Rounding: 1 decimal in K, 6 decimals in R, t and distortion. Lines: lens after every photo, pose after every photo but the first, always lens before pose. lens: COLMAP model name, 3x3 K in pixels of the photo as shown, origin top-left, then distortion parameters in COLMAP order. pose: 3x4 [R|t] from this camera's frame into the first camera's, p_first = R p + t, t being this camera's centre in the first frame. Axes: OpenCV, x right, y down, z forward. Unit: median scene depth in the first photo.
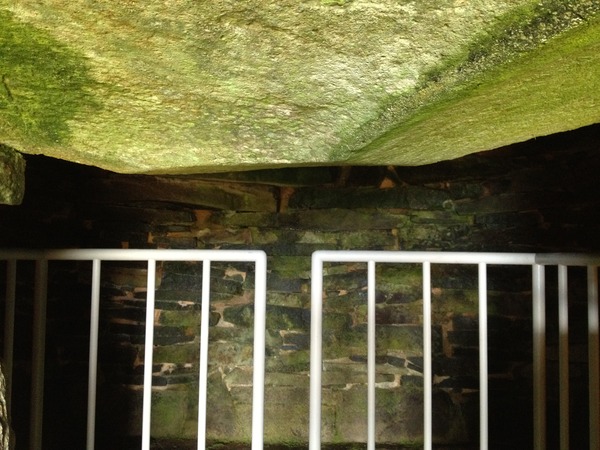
lens RADIAL K [[570.1, 0, 300.9], [0, 570.1, 218.6], [0, 0, 1]] dist [0.136321, -0.249738]
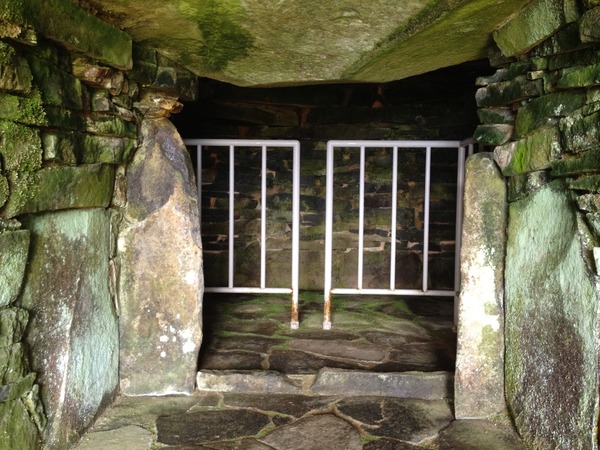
lens RADIAL K [[570.1, 0, 300.9], [0, 570.1, 218.6], [0, 0, 1]] dist [0.136321, -0.249738]
pose [[0.999993, 0.000371, -0.003739, -0.051263], [0.000021, 0.994549, 0.104273, 0.110029], [0.003758, -0.104272, 0.994542, -0.687253]]
